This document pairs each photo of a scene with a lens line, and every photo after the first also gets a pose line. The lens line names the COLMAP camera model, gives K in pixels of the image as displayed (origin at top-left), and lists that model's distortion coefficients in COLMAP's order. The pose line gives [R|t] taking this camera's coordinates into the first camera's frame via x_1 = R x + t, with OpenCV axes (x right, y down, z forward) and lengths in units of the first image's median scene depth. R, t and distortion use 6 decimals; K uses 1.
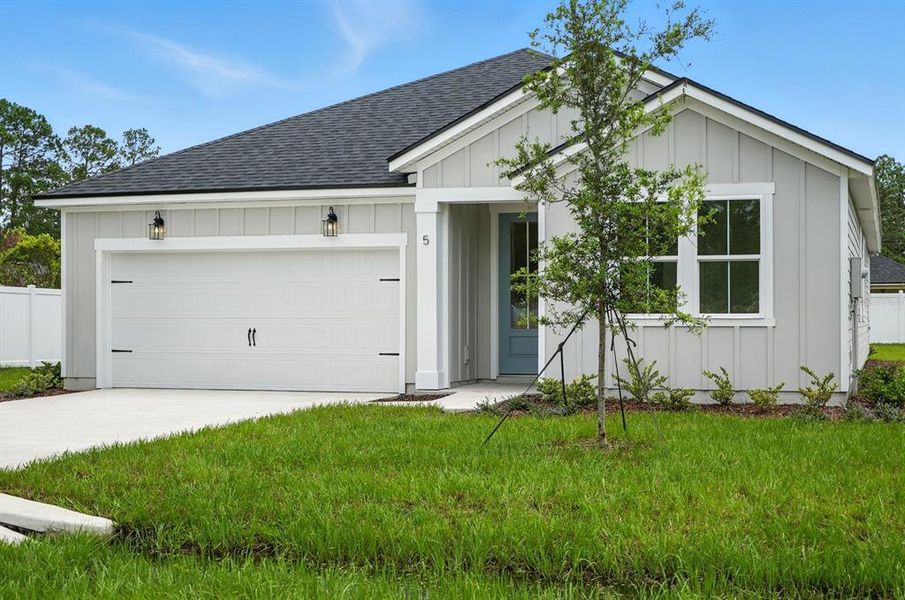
lens RADIAL K [[1333.1, 0, 452.1], [0, 1333.1, 304.7], [0, 0, 1]] dist [-0.018790, 0.000000]
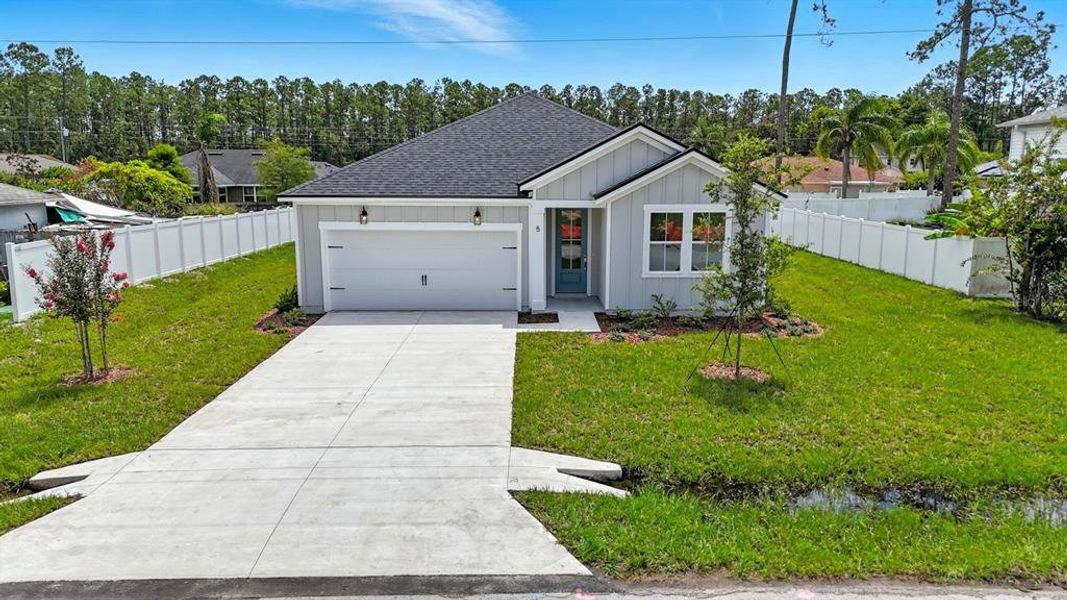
lens RADIAL K [[767.3, 0, 534.0], [0, 767.3, 305.9], [0, 0, 1]] dist [0.076454, -0.007903]
pose [[0.948130, -0.052219, 0.313563, -0.343384], [-0.005298, 0.983682, 0.179835, -0.128193], [-0.317837, -0.172169, 0.932383, 0.016840]]
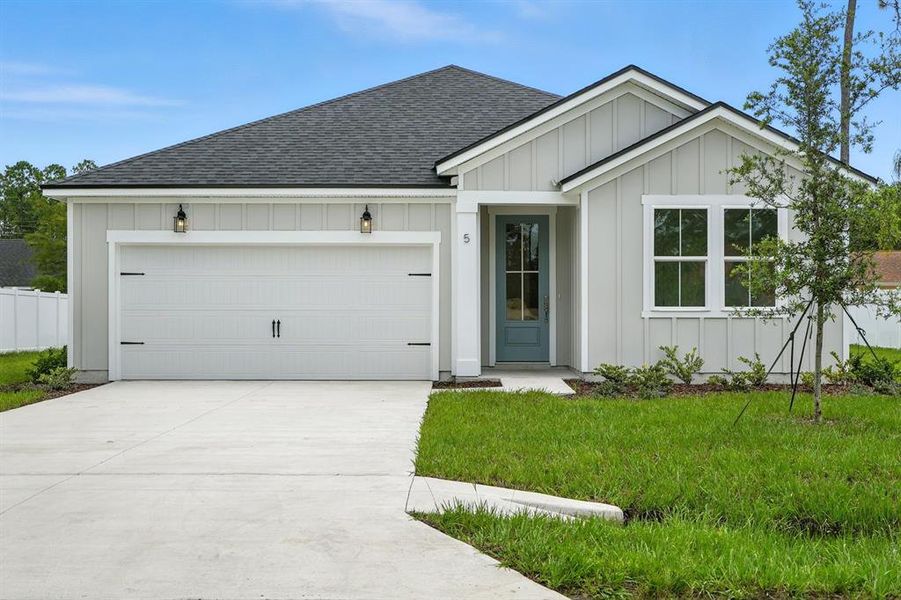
lens RADIAL K [[1201.3, 0, 448.4], [0, 1201.3, 298.8], [0, 0, 1]] dist [-0.008271, 0.000000]
pose [[0.951993, 0.003605, 0.306099, -0.320981], [-0.003527, 0.999993, -0.000809, 0.001361], [-0.306100, -0.000310, 0.951999, 0.074388]]
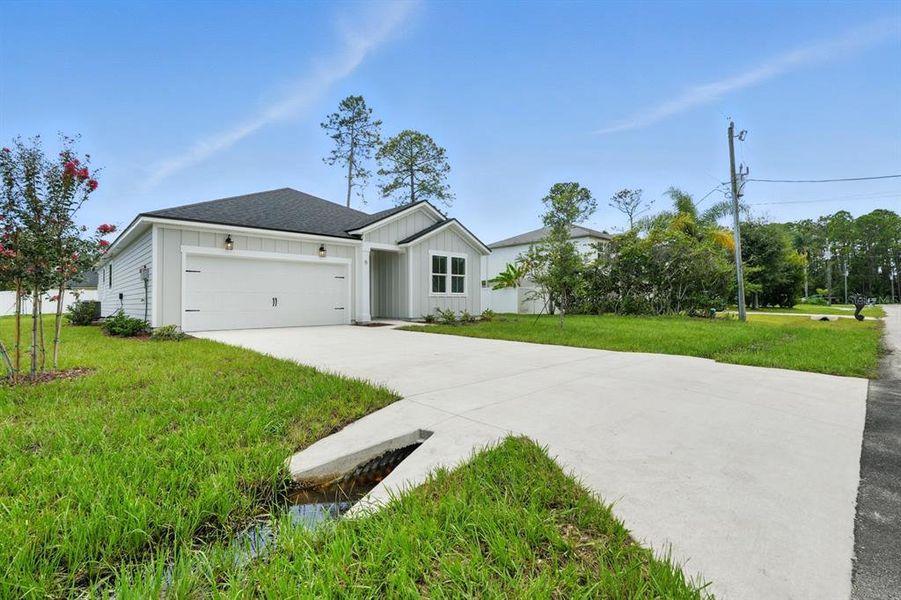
lens RADIAL K [[411.5, 0, 446.4], [0, 411.5, 293.9], [0, 0, 1]] dist [-0.005049, -0.000520]
pose [[0.483262, 0.011811, 0.875396, -0.605332], [-0.005723, 0.999930, -0.010332, 0.017715], [-0.875457, -0.000016, 0.483296, 0.476176]]
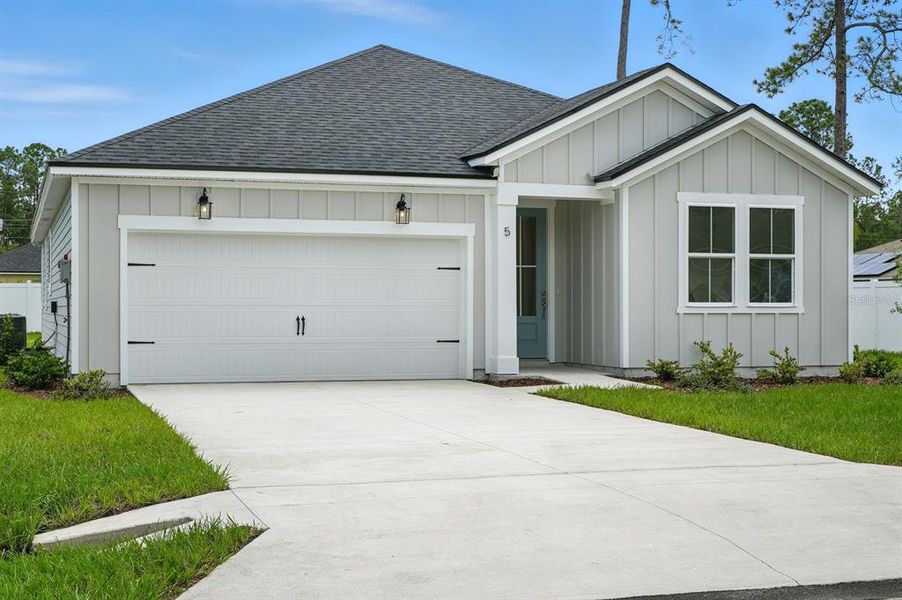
lens RADIAL K [[1328.7, 0, 443.4], [0, 1328.7, 296.1], [0, 0, 1]] dist [-0.018790, 0.000000]
pose [[0.811820, 0.005758, 0.583880, -0.647771], [-0.006697, 0.999977, -0.000550, 0.003022], [-0.583870, -0.003464, 0.811840, 0.175767]]
